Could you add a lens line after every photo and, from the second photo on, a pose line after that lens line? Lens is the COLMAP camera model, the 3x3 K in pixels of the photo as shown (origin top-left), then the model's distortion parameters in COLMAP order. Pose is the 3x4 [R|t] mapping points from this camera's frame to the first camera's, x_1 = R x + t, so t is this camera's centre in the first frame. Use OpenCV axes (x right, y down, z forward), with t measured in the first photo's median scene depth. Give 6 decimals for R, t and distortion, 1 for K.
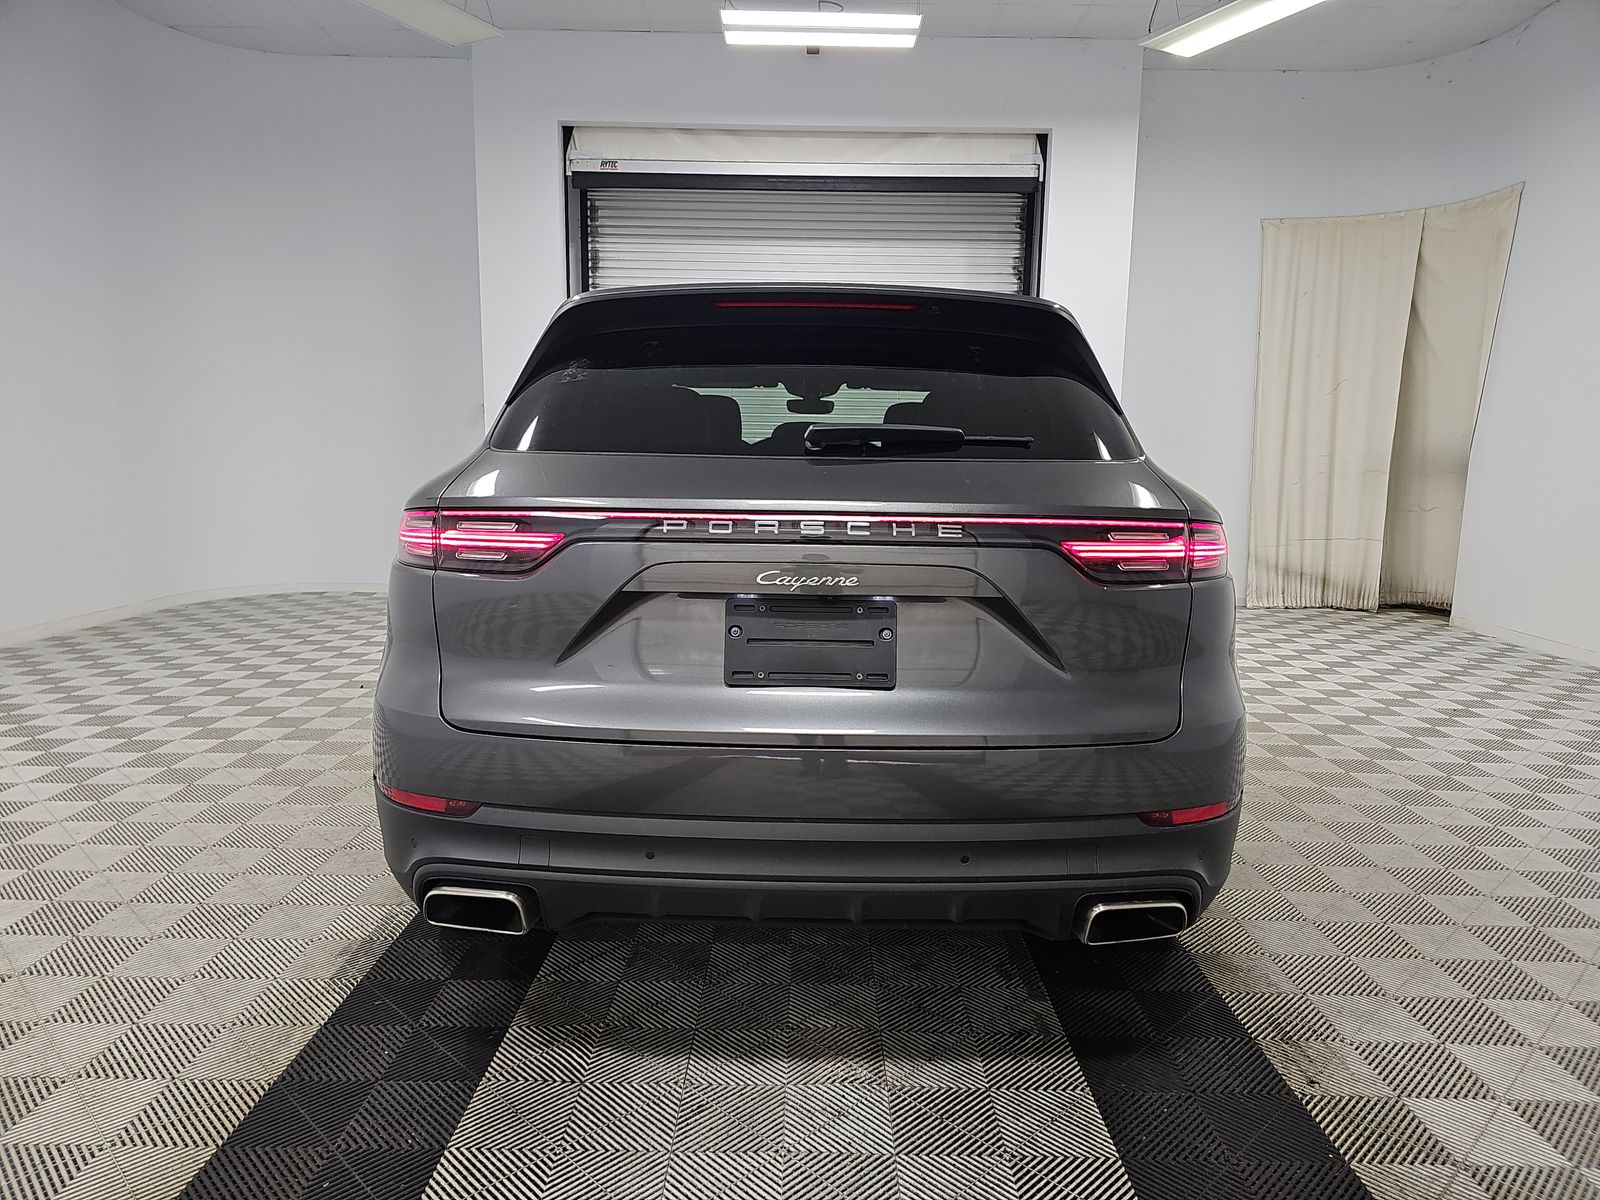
lens RADIAL K [[1060.4, 0, 804.7], [0, 1060.4, 612.1], [0, 0, 1]] dist [-0.008461, -0.015771]
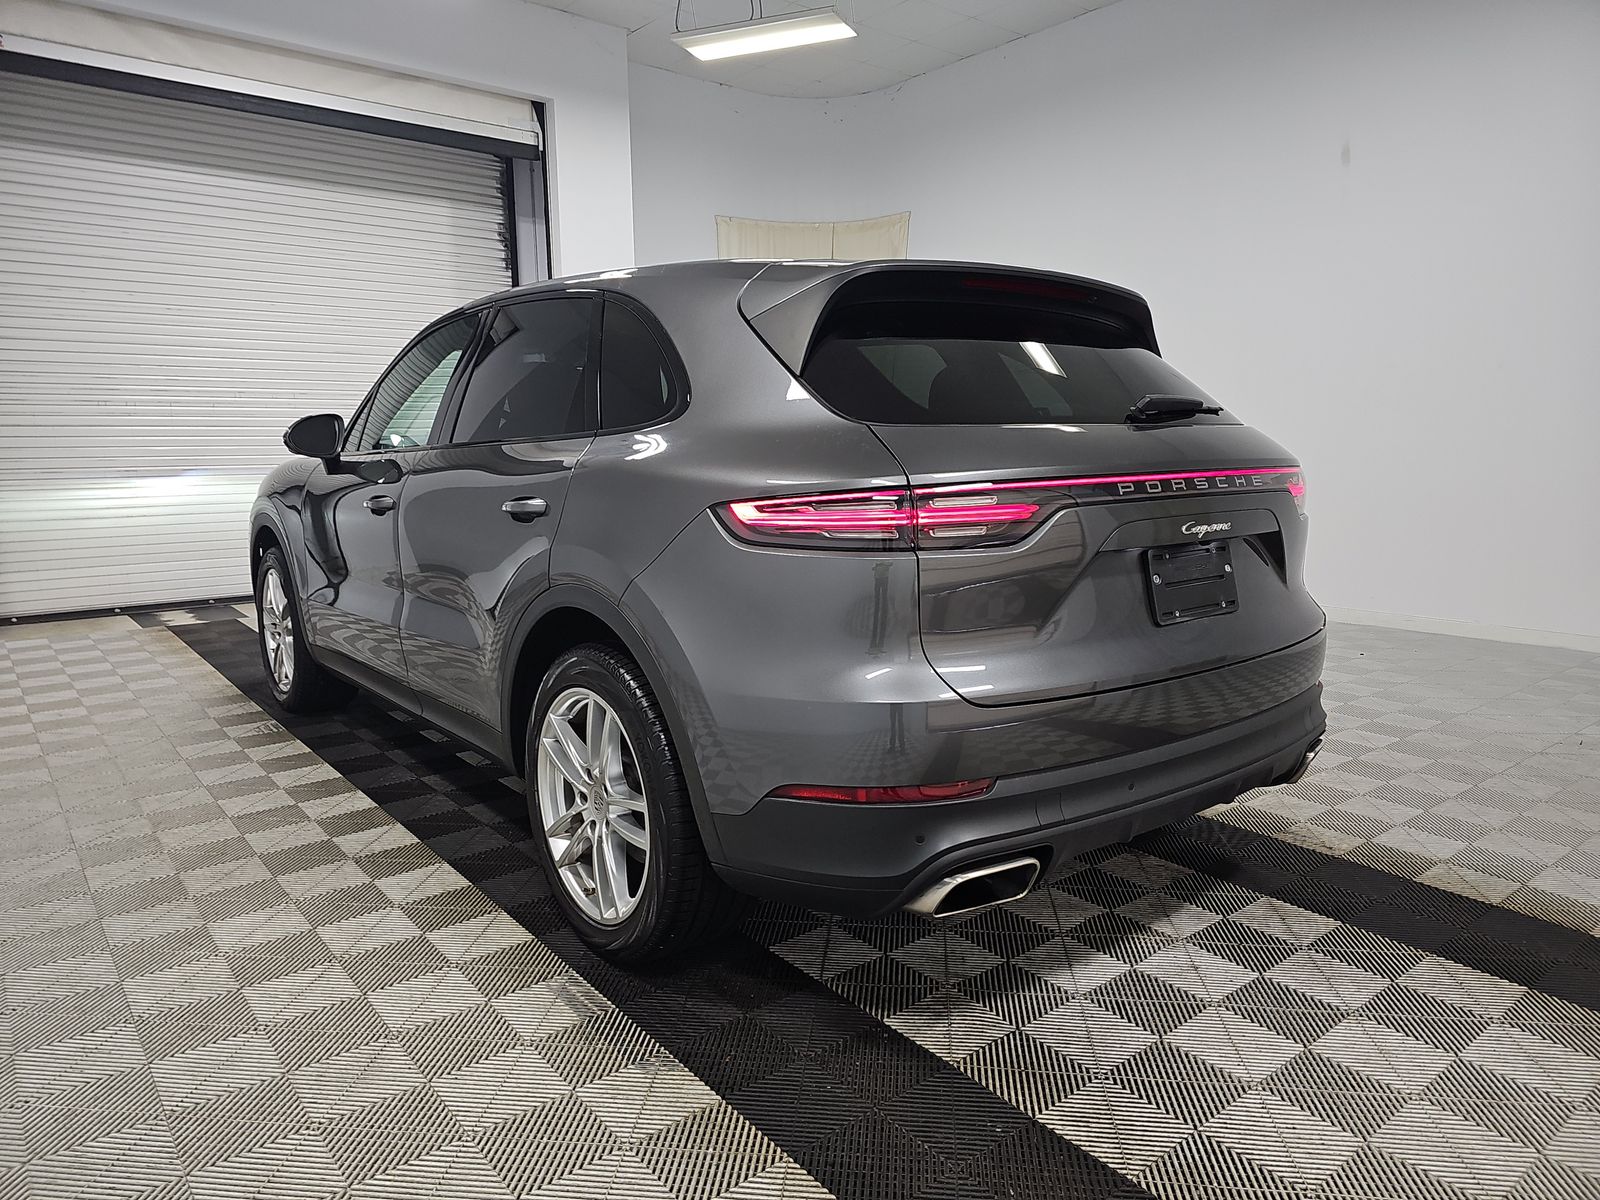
lens RADIAL K [[1060.4, 0, 801.2], [0, 1060.4, 600.0], [0, 0, 1]] dist [-0.008461, -0.015771]
pose [[0.756973, -0.110238, 0.644080, -0.332371], [0.100863, 0.993566, 0.051512, -0.016533], [-0.645615, 0.025970, 0.763222, 0.113351]]
